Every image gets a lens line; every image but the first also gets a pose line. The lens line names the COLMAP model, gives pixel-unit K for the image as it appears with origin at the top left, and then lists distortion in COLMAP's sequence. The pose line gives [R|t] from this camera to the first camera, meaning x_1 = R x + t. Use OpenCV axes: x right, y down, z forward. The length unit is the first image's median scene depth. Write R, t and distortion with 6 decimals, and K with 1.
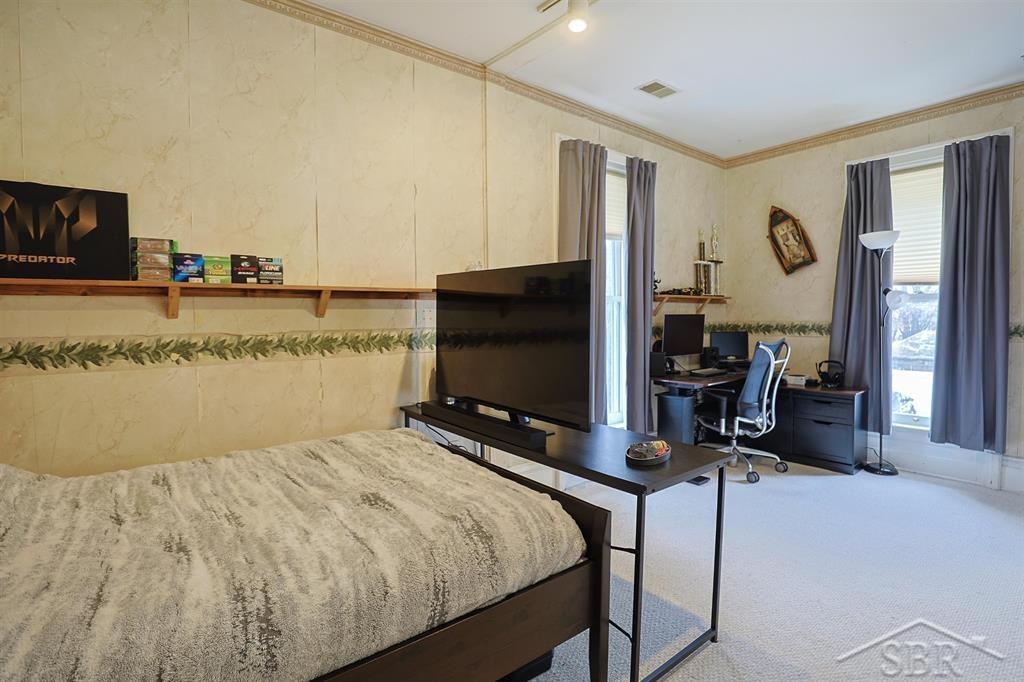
lens RADIAL K [[501.3, 0, 510.6], [0, 501.3, 338.6], [0, 0, 1]] dist [-0.040574, 0.009265]
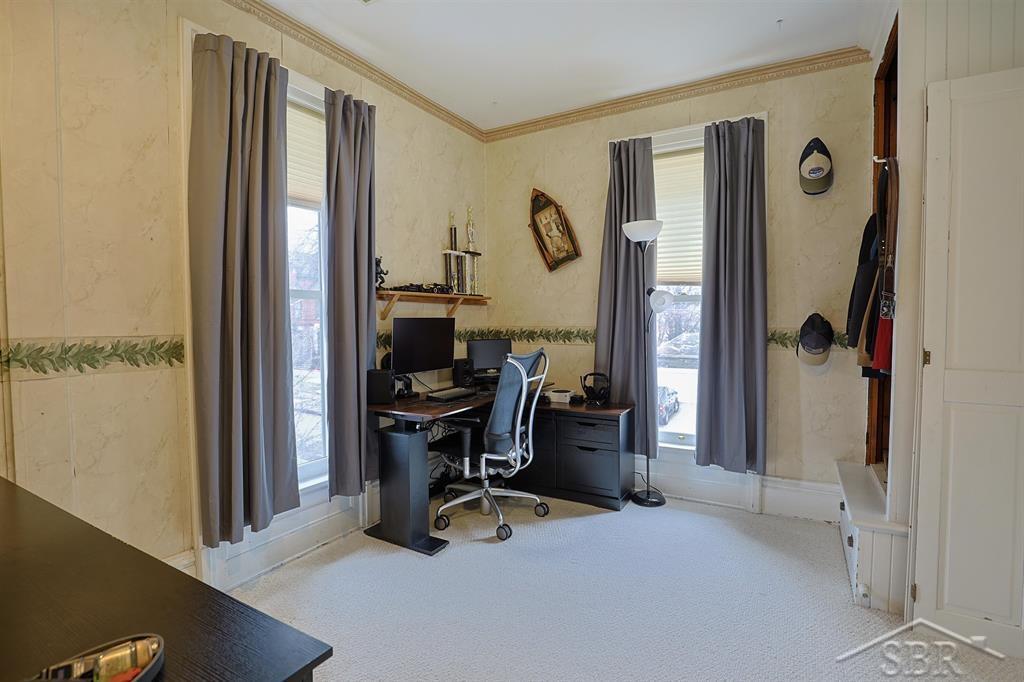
lens RADIAL K [[501.3, 0, 510.6], [0, 501.3, 338.6], [0, 0, 1]] dist [-0.040574, 0.009265]
pose [[0.932909, -0.010146, 0.359970, 0.214906], [0.013070, 0.999898, -0.005690, -0.012081], [-0.359876, 0.010013, 0.932947, 0.265204]]
